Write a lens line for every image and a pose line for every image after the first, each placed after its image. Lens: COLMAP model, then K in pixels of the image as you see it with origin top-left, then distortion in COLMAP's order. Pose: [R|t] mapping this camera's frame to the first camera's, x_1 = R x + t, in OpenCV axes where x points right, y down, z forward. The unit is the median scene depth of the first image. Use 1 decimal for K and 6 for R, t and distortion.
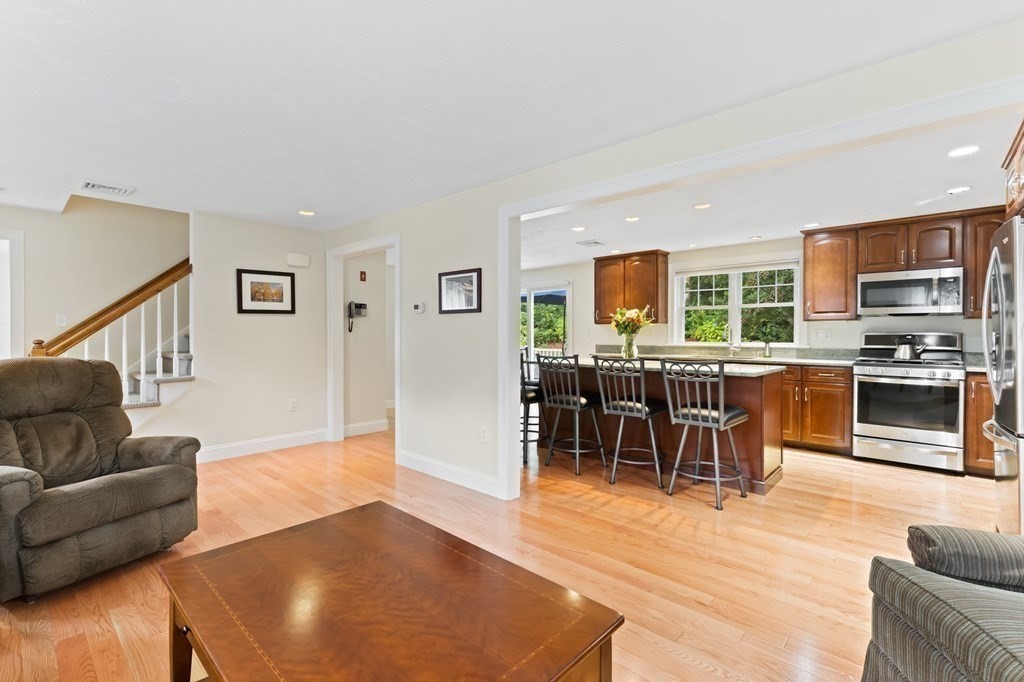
lens RADIAL K [[457.5, 0, 512.6], [0, 457.5, 336.9], [0, 0, 1]] dist [-0.003188, -0.001055]
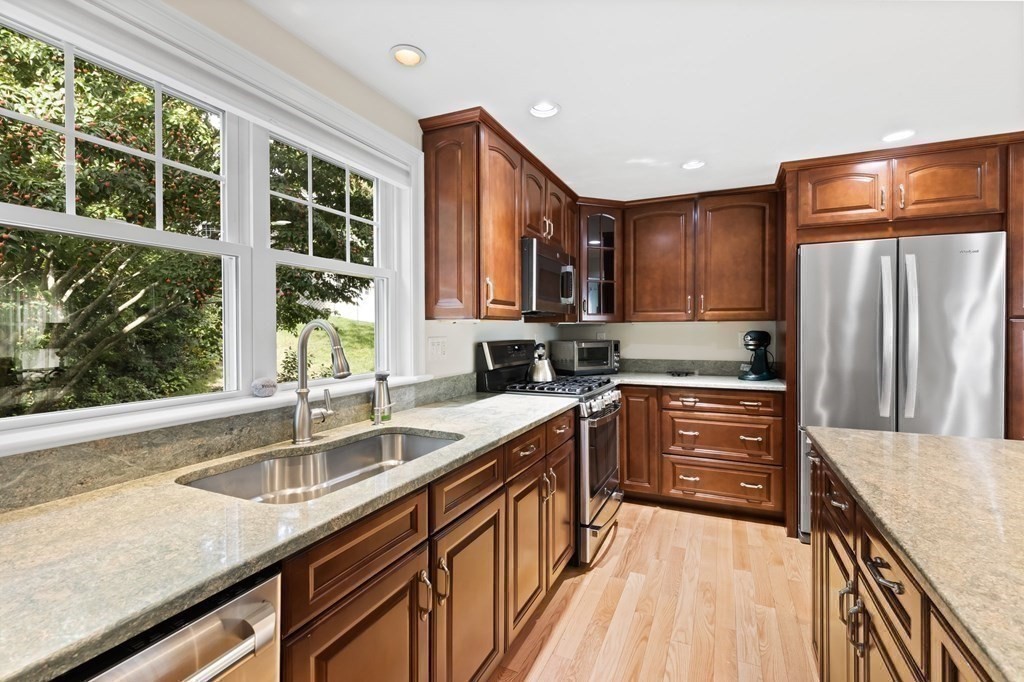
lens RADIAL K [[457.5, 0, 516.0], [0, 457.5, 335.1], [0, 0, 1]] dist [-0.003188, -0.001055]
pose [[-0.306837, -0.008474, 0.951724, 0.231945], [0.008630, 0.999894, 0.011685, -0.026253], [-0.951723, 0.011799, -0.306732, 1.191756]]
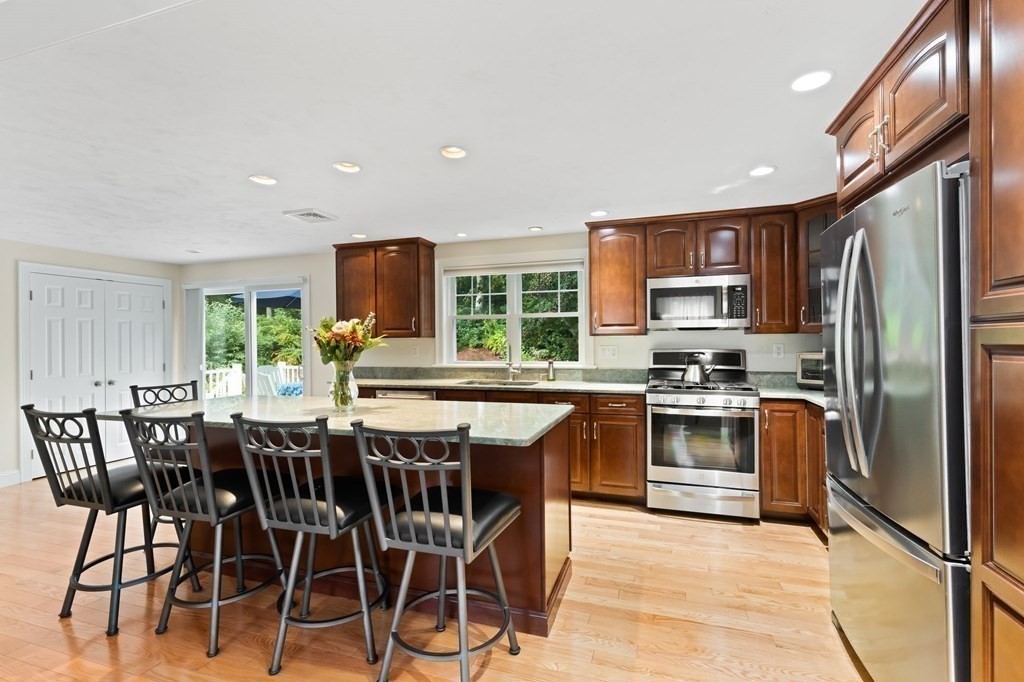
lens RADIAL K [[457.5, 0, 513.6], [0, 457.5, 339.1], [0, 0, 1]] dist [-0.003188, -0.001055]
pose [[0.912314, -0.007112, 0.409430, 0.204589], [0.011933, 0.999886, -0.009222, -0.025331], [-0.409318, 0.013299, 0.912295, 0.354889]]
